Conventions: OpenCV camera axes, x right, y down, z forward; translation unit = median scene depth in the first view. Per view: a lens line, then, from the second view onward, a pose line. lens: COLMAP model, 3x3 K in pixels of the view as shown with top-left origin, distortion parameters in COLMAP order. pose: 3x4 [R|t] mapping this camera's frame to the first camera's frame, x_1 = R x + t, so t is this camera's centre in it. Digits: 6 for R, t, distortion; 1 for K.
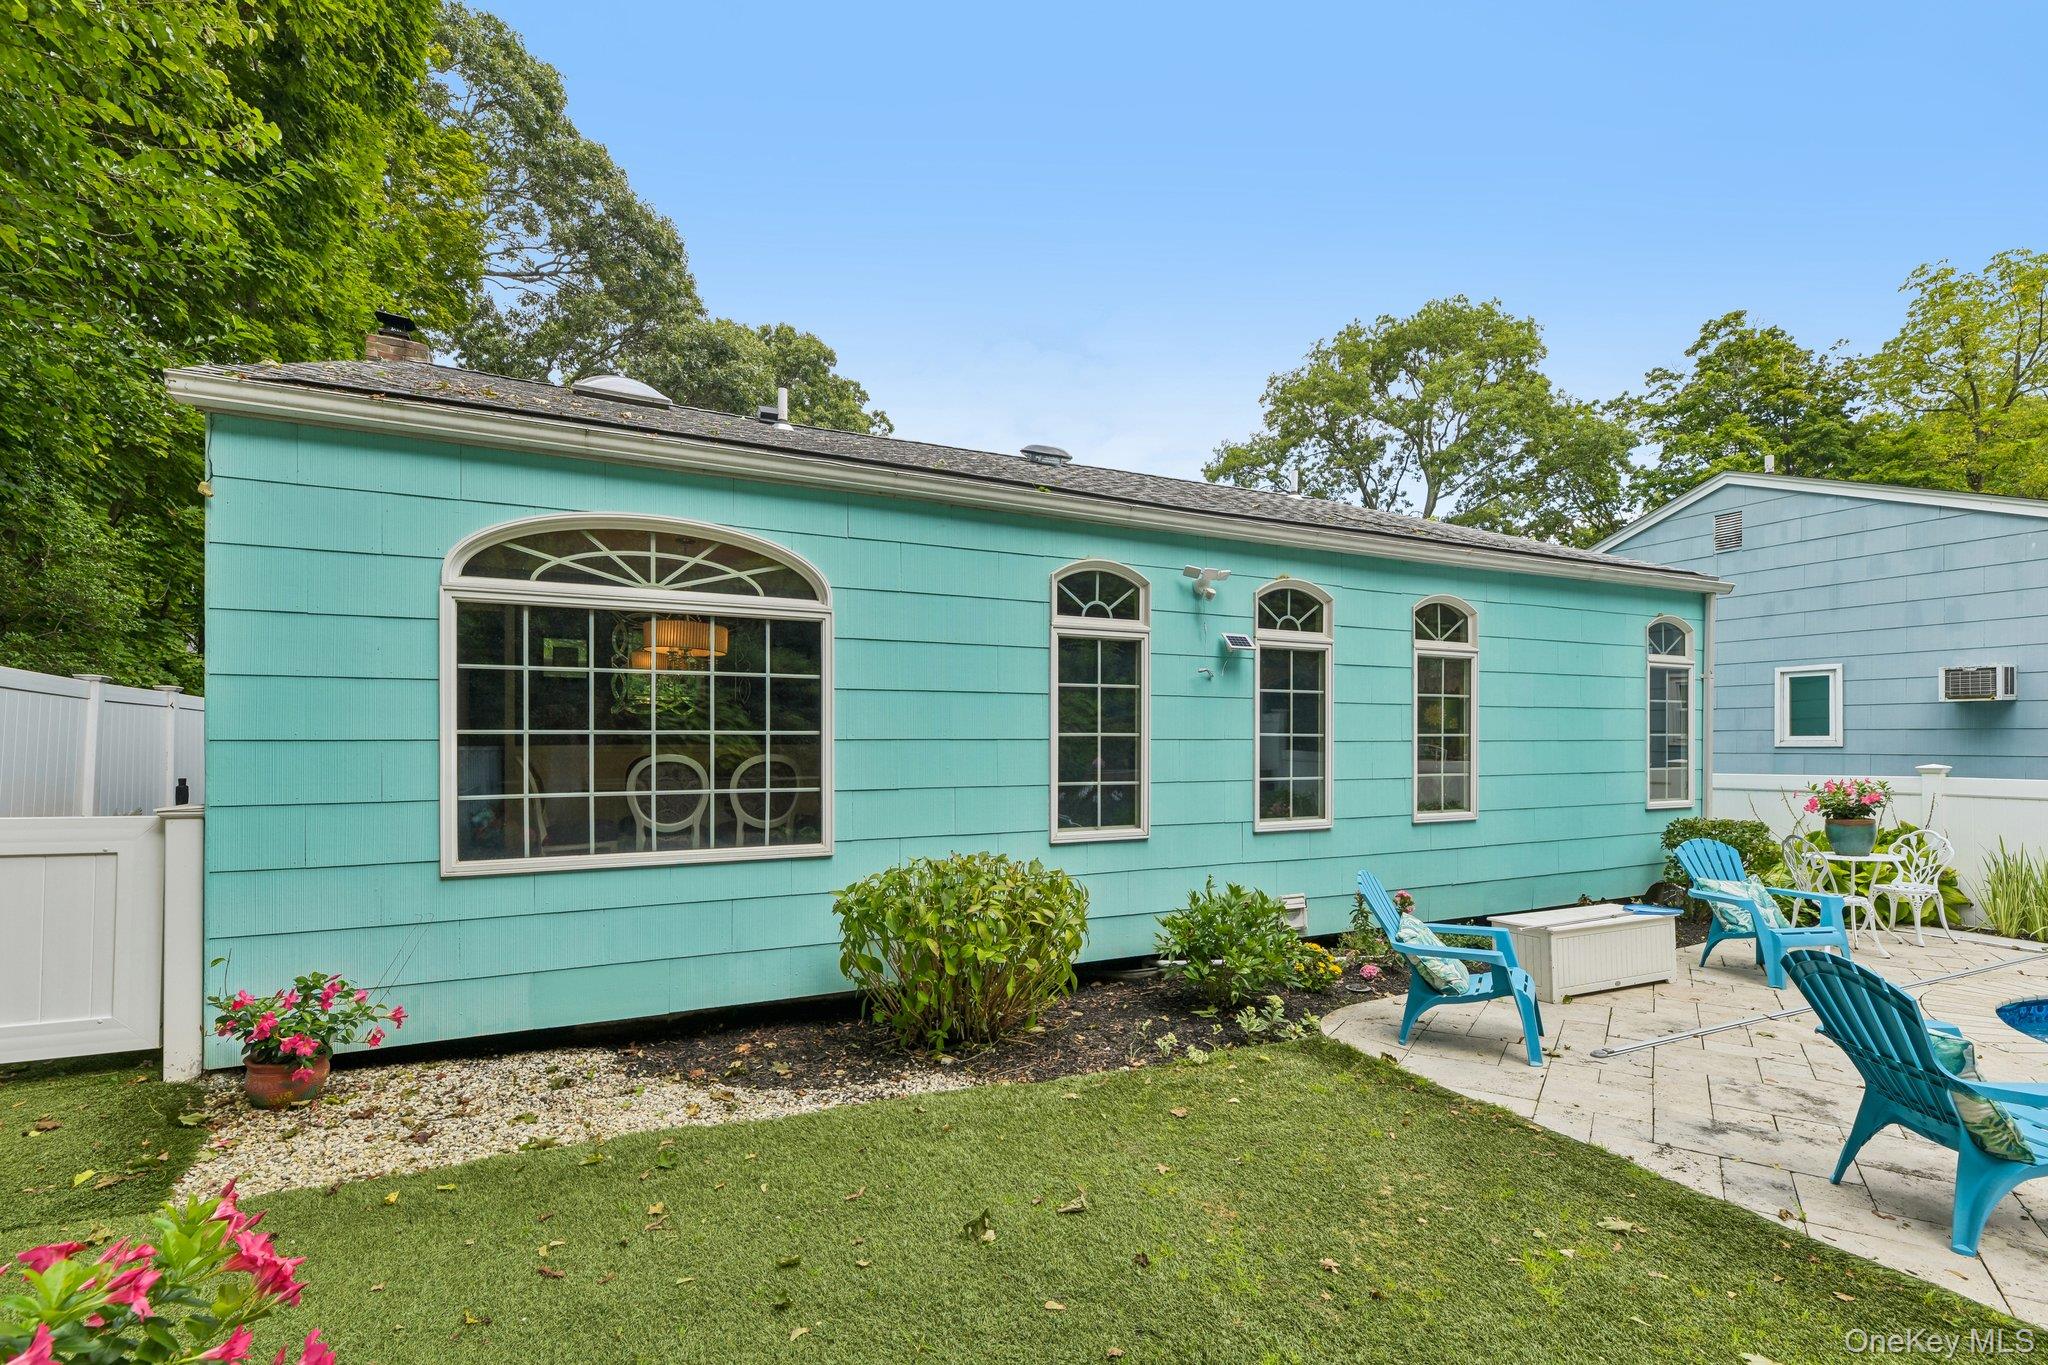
lens RADIAL K [[903.1, 0, 1016.8], [0, 903.1, 743.9], [0, 0, 1]] dist [0.002343, -0.001359]
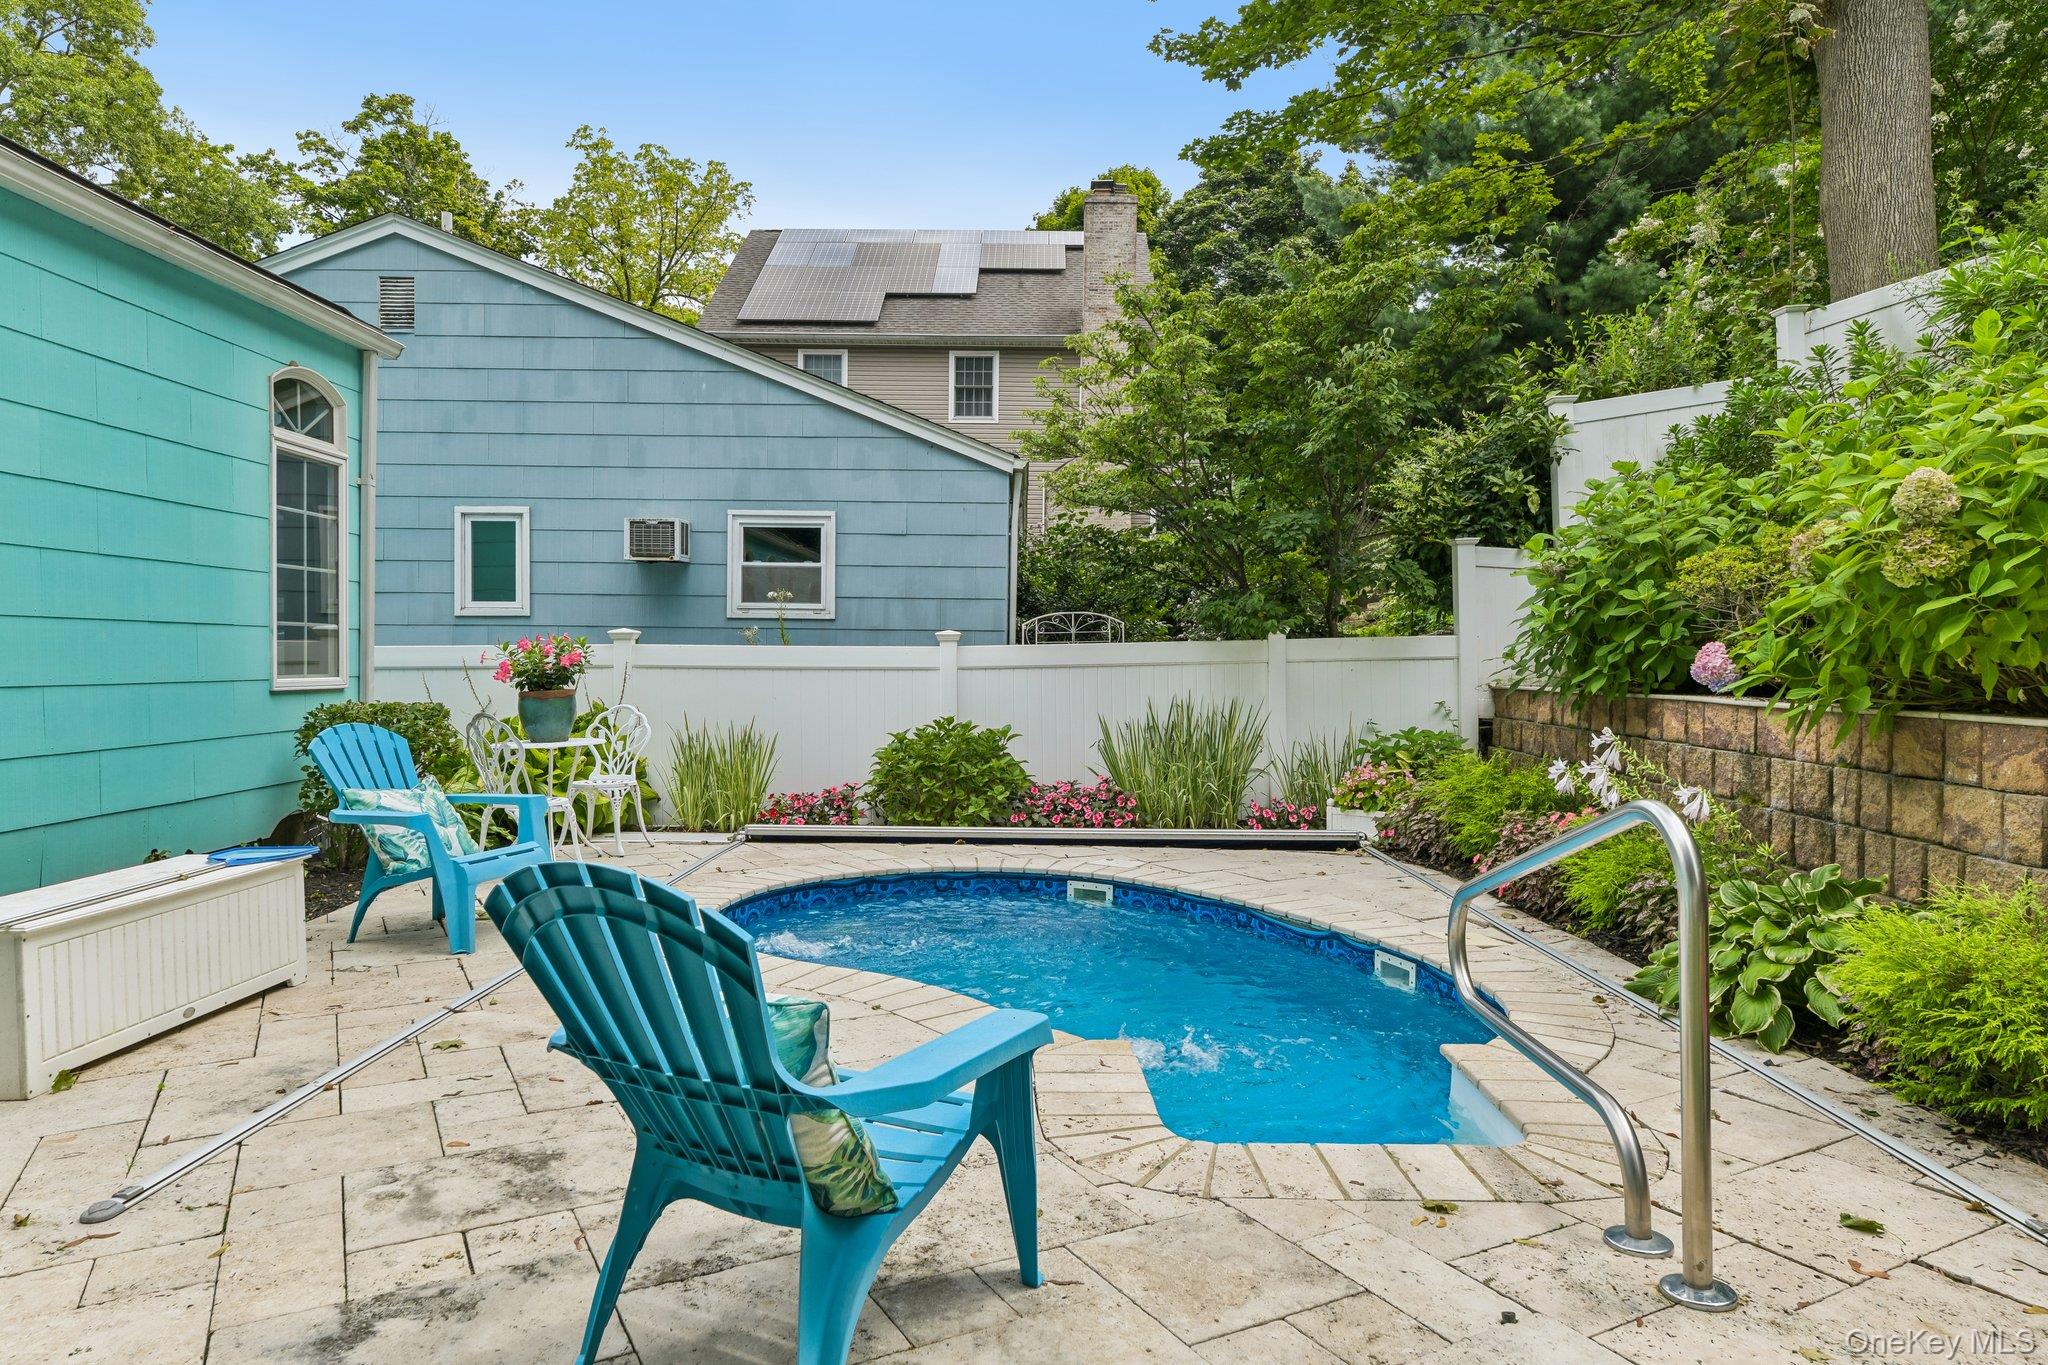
lens RADIAL K [[1248.2, 0, 1024.0], [0, 1248.2, 682.5], [0, 0, 1]] dist [0.014650, -0.001951]
pose [[0.429144, -0.010957, 0.903170, 0.192156], [-0.006962, 0.999857, 0.015438, 0.056855], [-0.903209, -0.012913, 0.429006, 0.235754]]
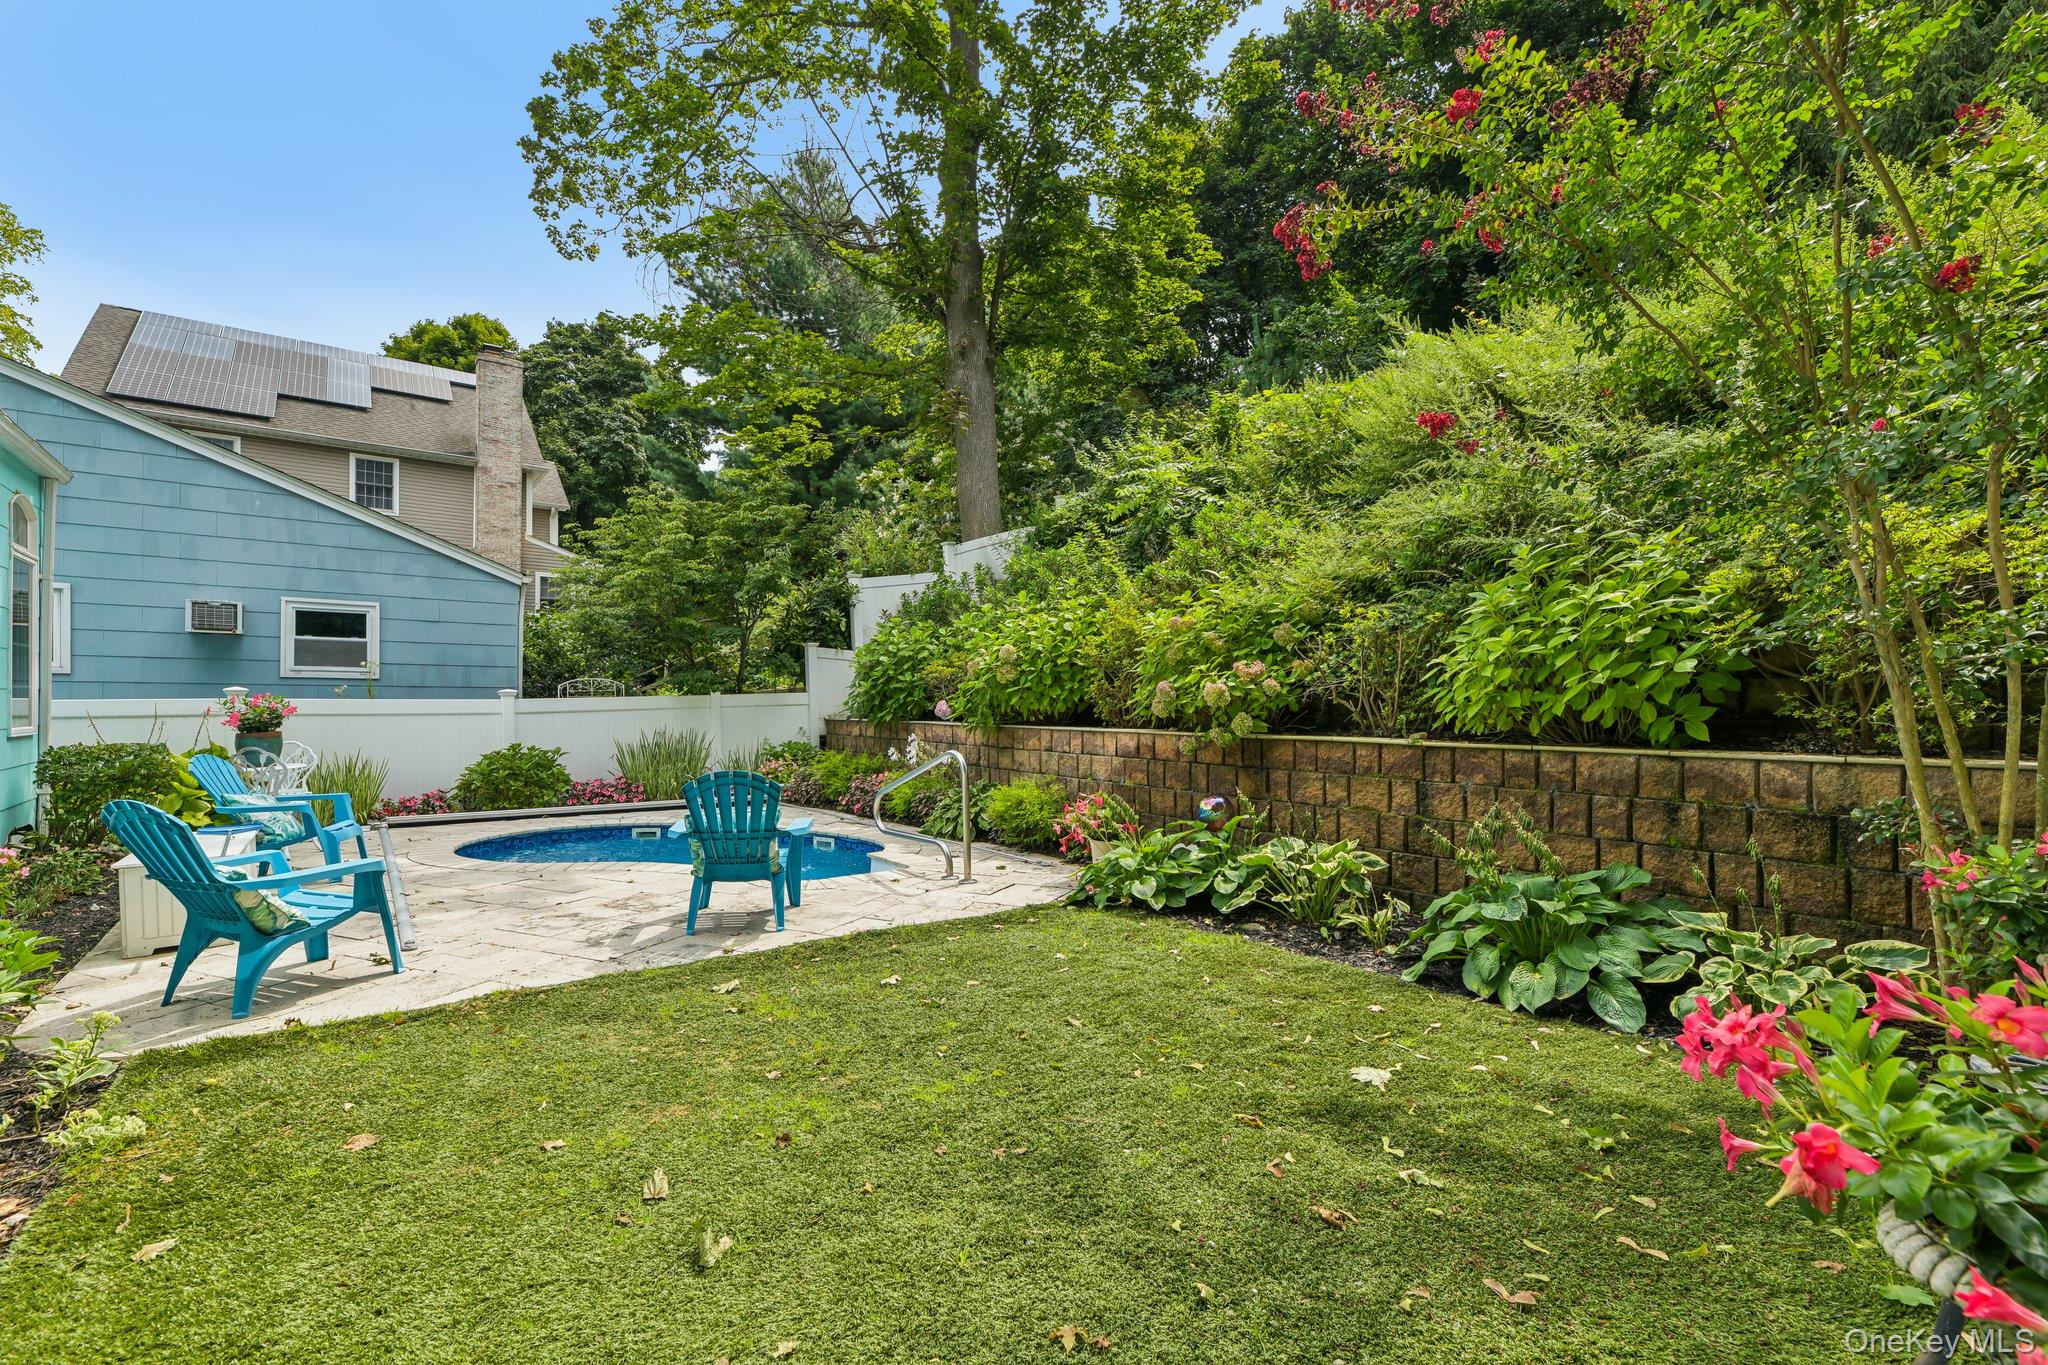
lens RADIAL K [[913.4, 0, 1020.5], [0, 913.4, 701.3], [0, 0, 1]] dist [-0.000306, -0.000299]
pose [[-0.210575, 0.003293, 0.977572, -0.288249], [-0.000078, 0.999994, -0.003385, 0.048851], [-0.977578, -0.000789, -0.210573, 0.346187]]
